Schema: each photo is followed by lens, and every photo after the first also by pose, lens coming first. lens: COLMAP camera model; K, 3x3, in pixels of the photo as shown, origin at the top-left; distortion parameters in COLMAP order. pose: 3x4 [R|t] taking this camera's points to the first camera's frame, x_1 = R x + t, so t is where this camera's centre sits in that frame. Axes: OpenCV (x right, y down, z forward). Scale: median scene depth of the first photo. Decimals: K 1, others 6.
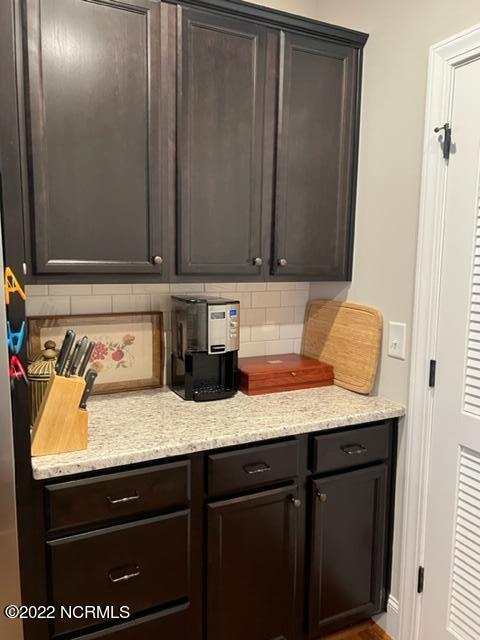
lens RADIAL K [[456.8, 0, 240.0], [0, 456.8, 320.0], [0, 0, 1]] dist [0.033025, -0.052681]
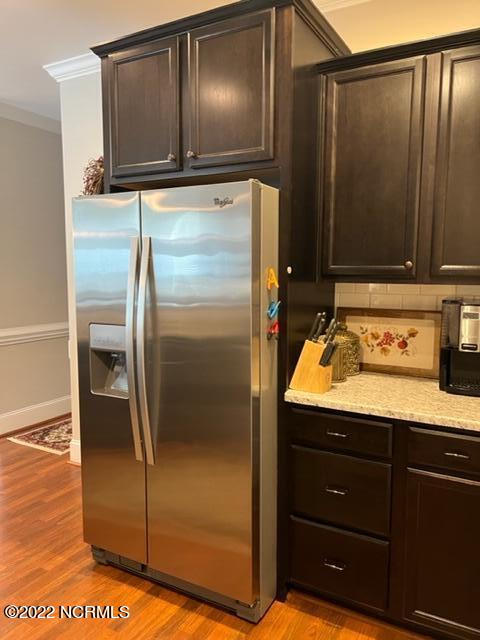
lens RADIAL K [[480.5, 0, 240.0], [0, 480.5, 320.0], [0, 0, 1]] dist [0.047849, -0.062049]
pose [[0.589000, 0.083437, -0.803814, 0.534515], [-0.097406, 0.994734, 0.031880, 0.015435], [0.802241, 0.059519, 0.594025, -0.105405]]
